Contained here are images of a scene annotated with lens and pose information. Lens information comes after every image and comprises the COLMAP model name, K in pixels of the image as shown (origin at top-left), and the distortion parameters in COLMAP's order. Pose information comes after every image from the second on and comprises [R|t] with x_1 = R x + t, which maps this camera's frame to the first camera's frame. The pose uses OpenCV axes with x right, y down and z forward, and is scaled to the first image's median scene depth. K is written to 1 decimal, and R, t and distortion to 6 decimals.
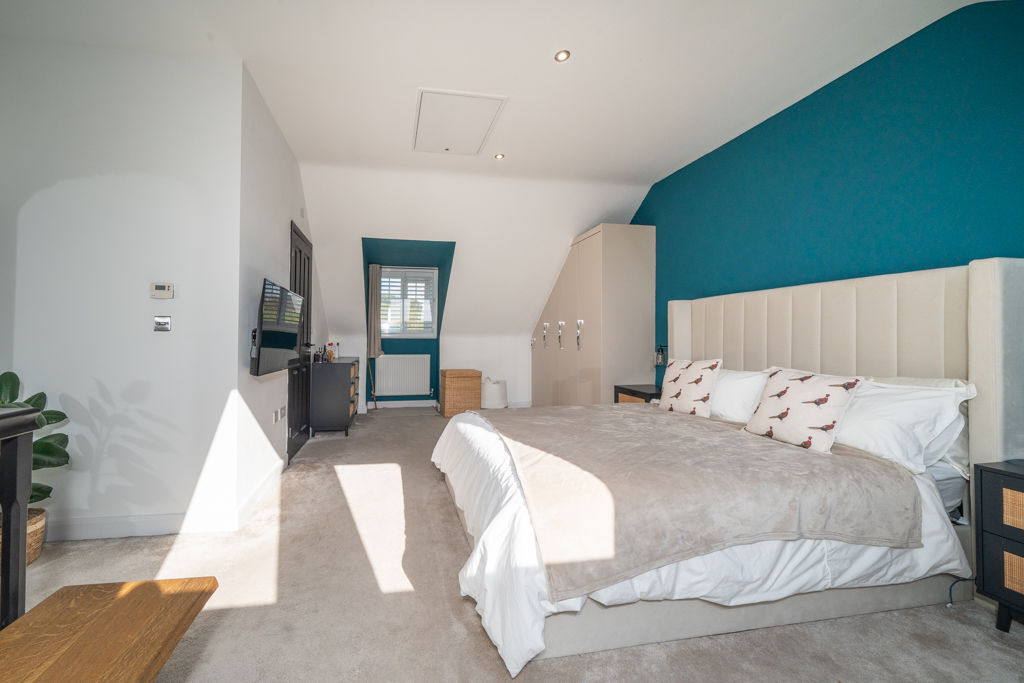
lens RADIAL K [[376.2, 0, 494.1], [0, 376.2, 352.5], [0, 0, 1]] dist [-0.005726, -0.000223]
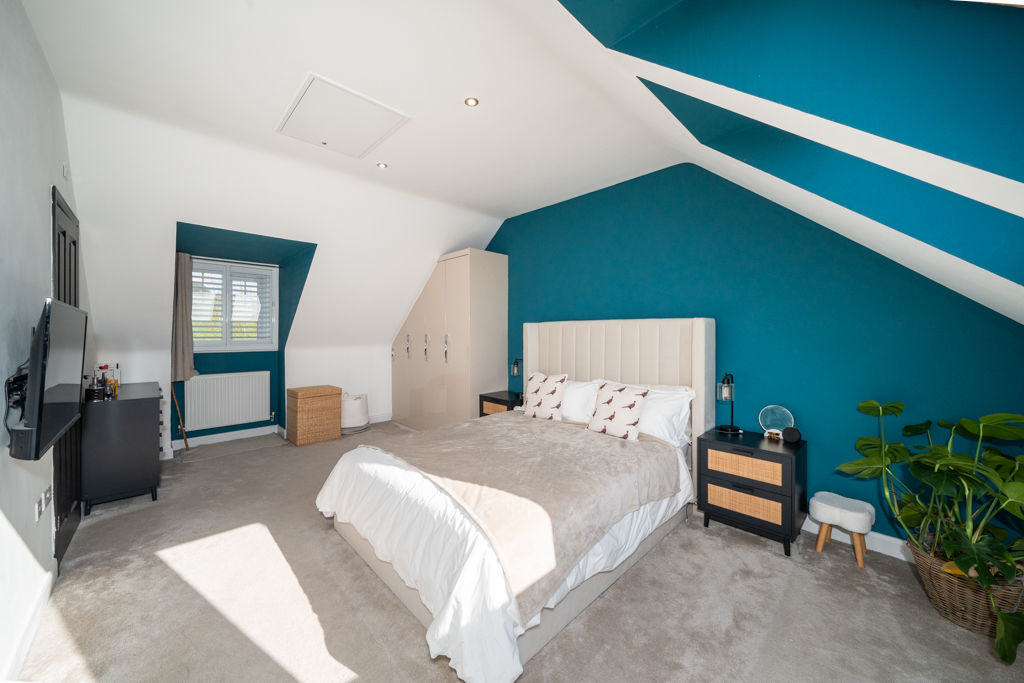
lens RADIAL K [[360.8, 0, 508.4], [0, 360.8, 337.7], [0, 0, 1]] dist [-0.005373, 0.000148]
pose [[0.821787, -0.000943, 0.569795, -0.296564], [-0.011133, 0.999781, 0.017712, -0.136532], [-0.569687, -0.020899, 0.821596, 0.085913]]
